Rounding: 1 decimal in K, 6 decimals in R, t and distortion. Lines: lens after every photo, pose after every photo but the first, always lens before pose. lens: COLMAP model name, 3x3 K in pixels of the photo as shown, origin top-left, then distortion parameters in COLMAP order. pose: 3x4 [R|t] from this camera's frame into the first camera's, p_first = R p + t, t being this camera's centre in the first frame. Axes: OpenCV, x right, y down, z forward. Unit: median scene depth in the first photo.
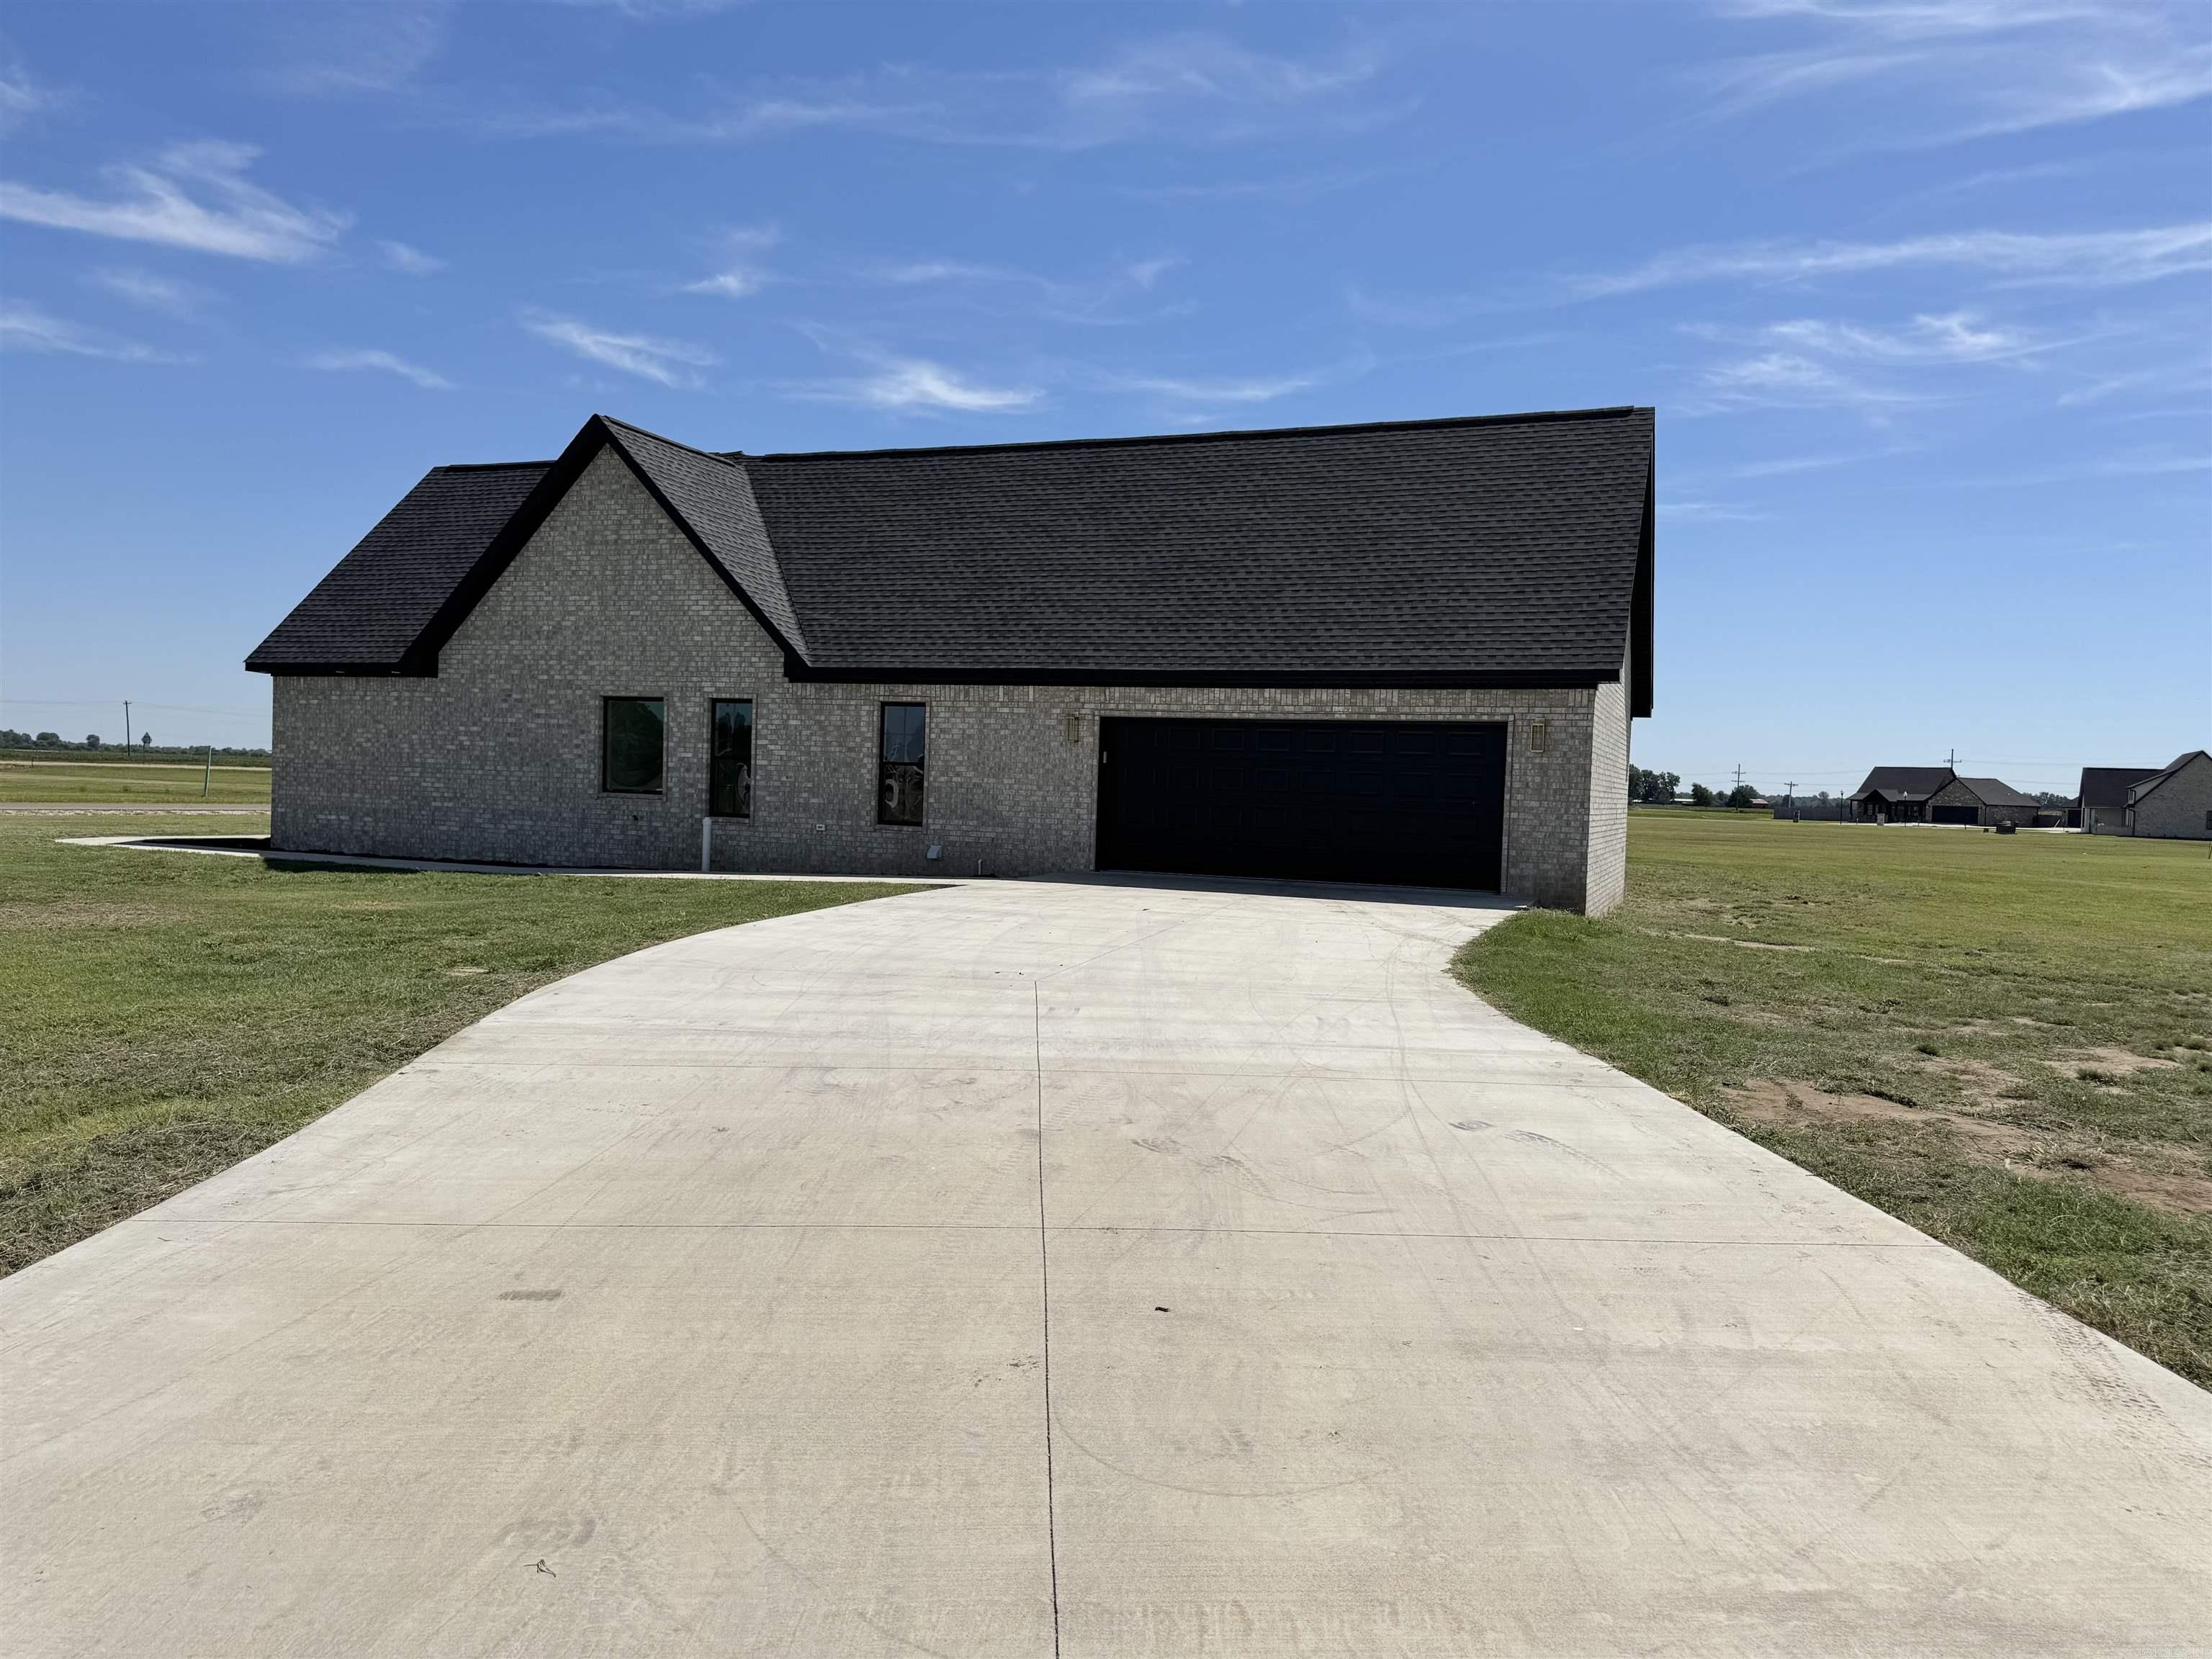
lens RADIAL K [[1687.4, 0, 1107.3], [0, 1687.4, 1013.1], [0, 0, 1]] dist [0.065850, -0.073930]
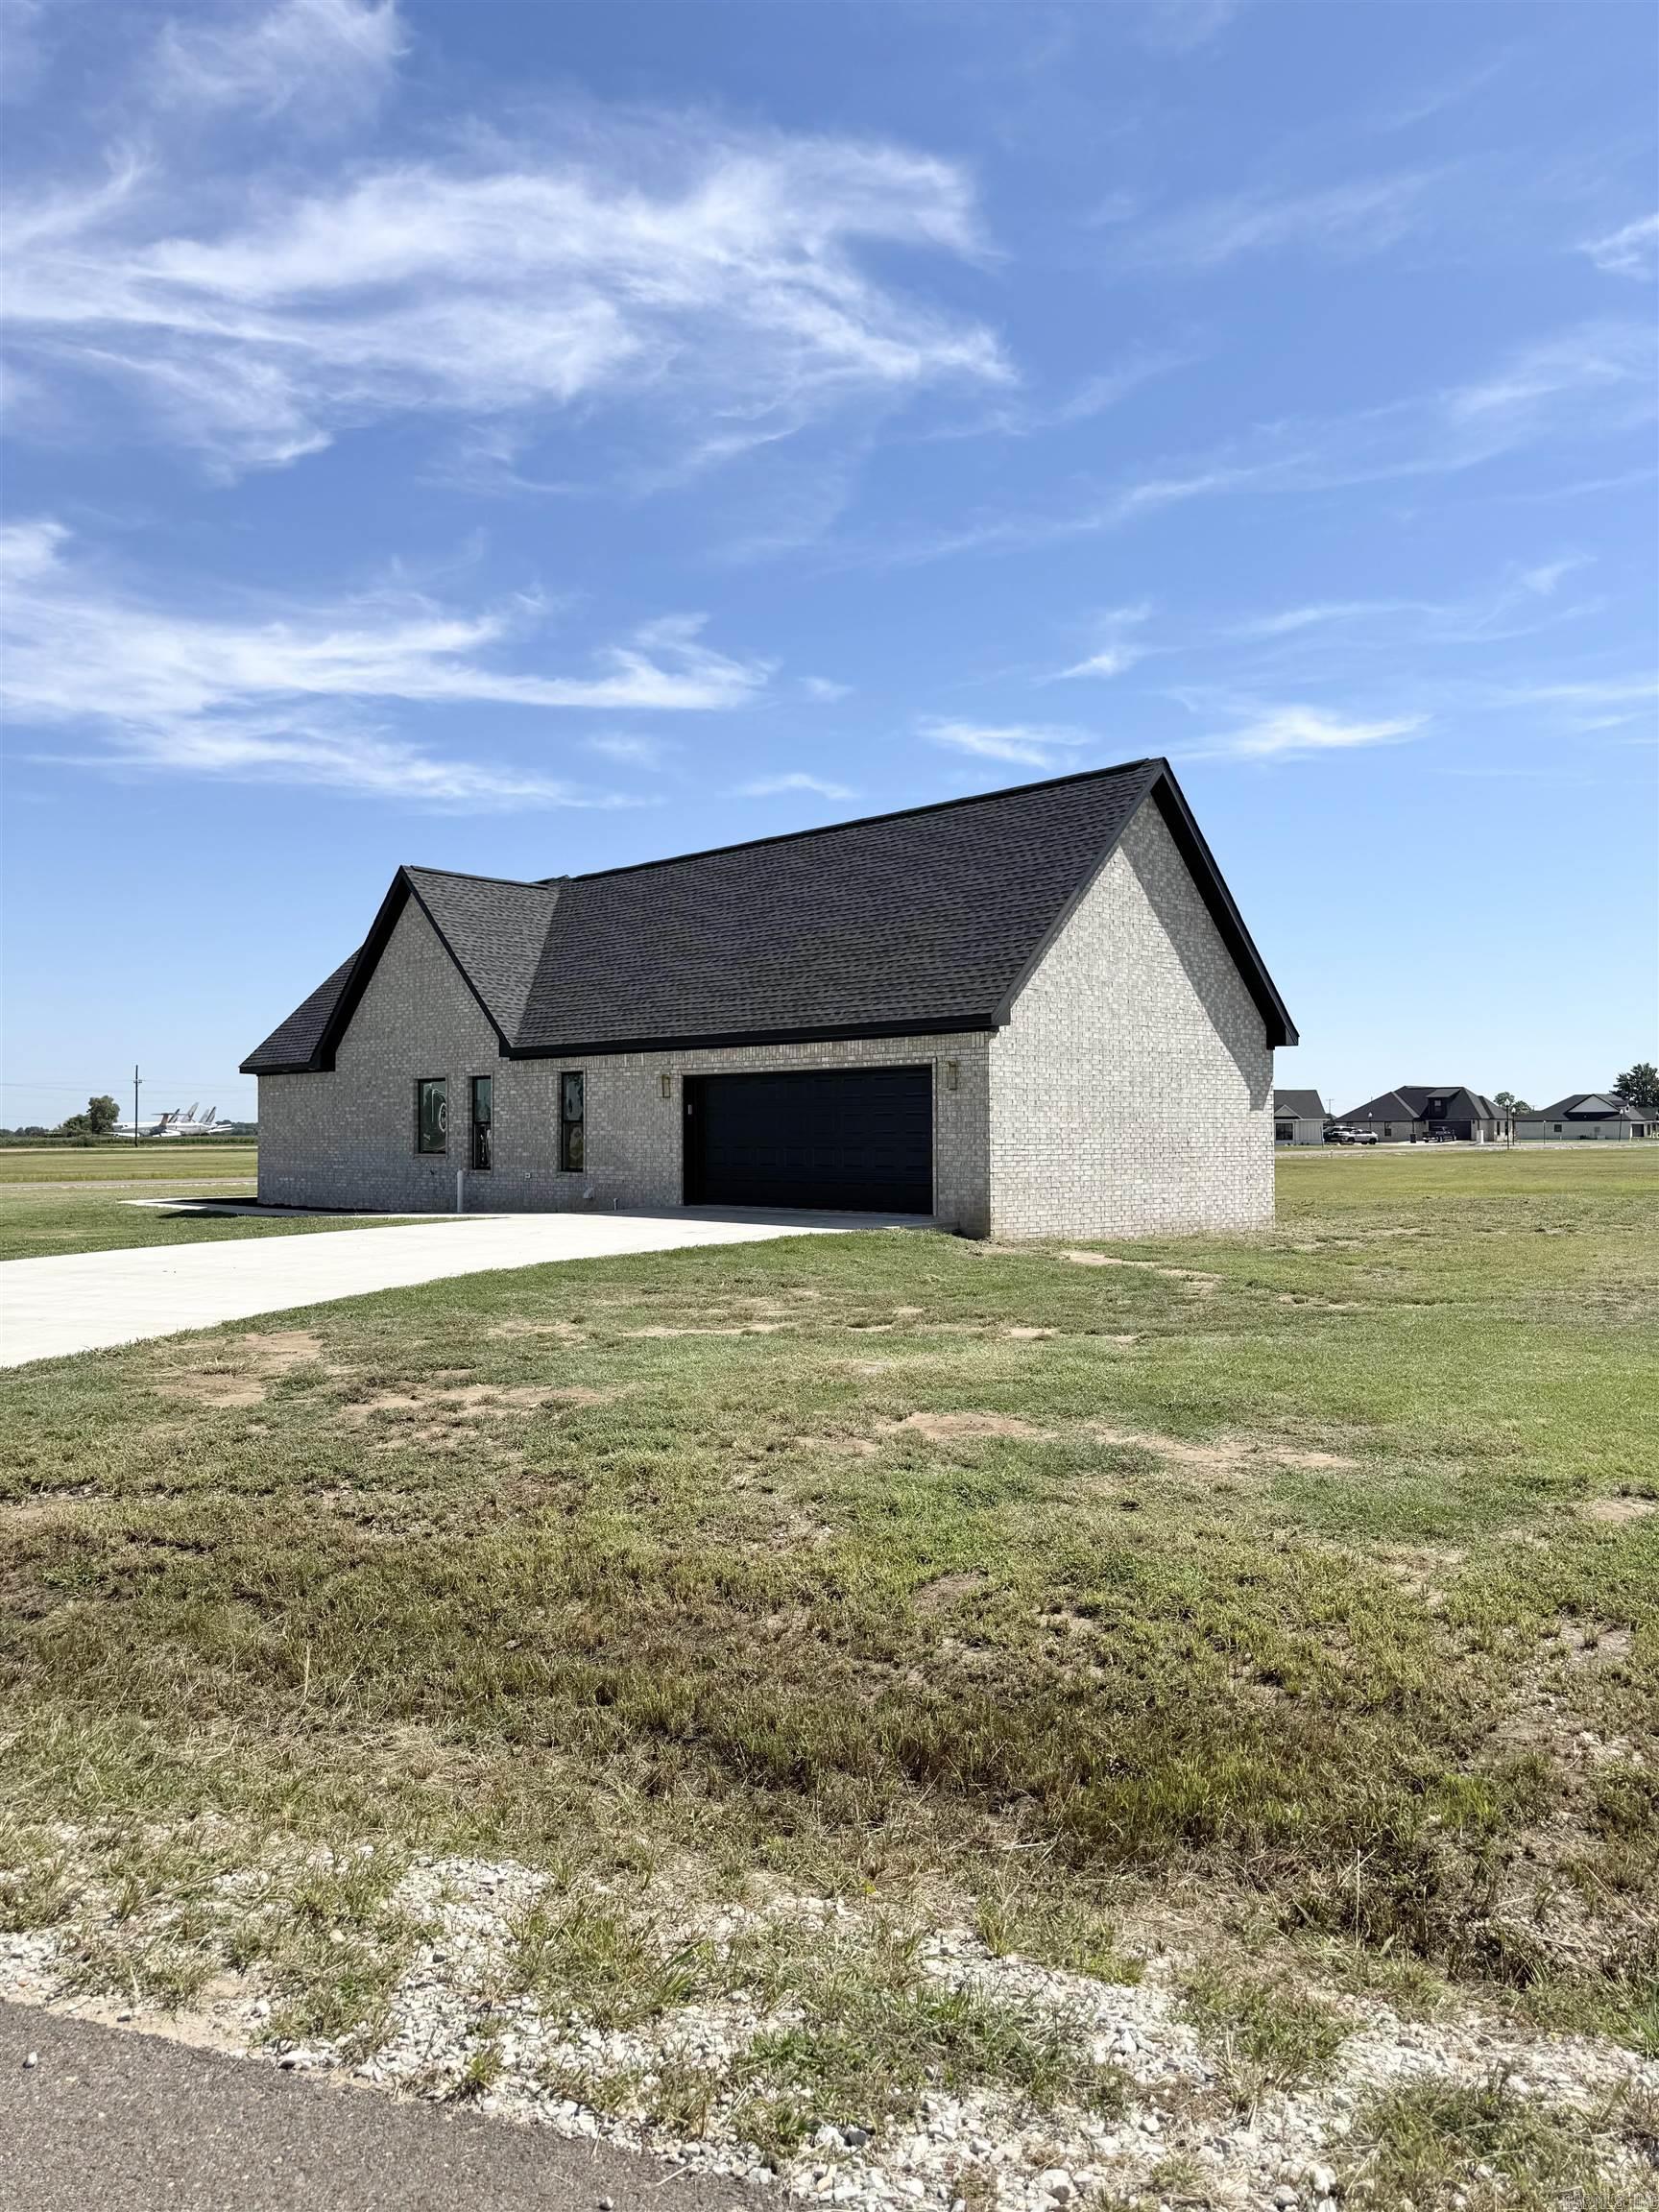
lens RADIAL K [[1687.4, 0, 832.2], [0, 1687.4, 1283.5], [0, 0, 1]] dist [0.065850, -0.073930]
pose [[0.907557, -0.002847, -0.419918, 0.489304], [-0.016809, 0.998929, -0.043102, 0.016503], [0.419591, 0.046176, 0.906538, -0.021115]]
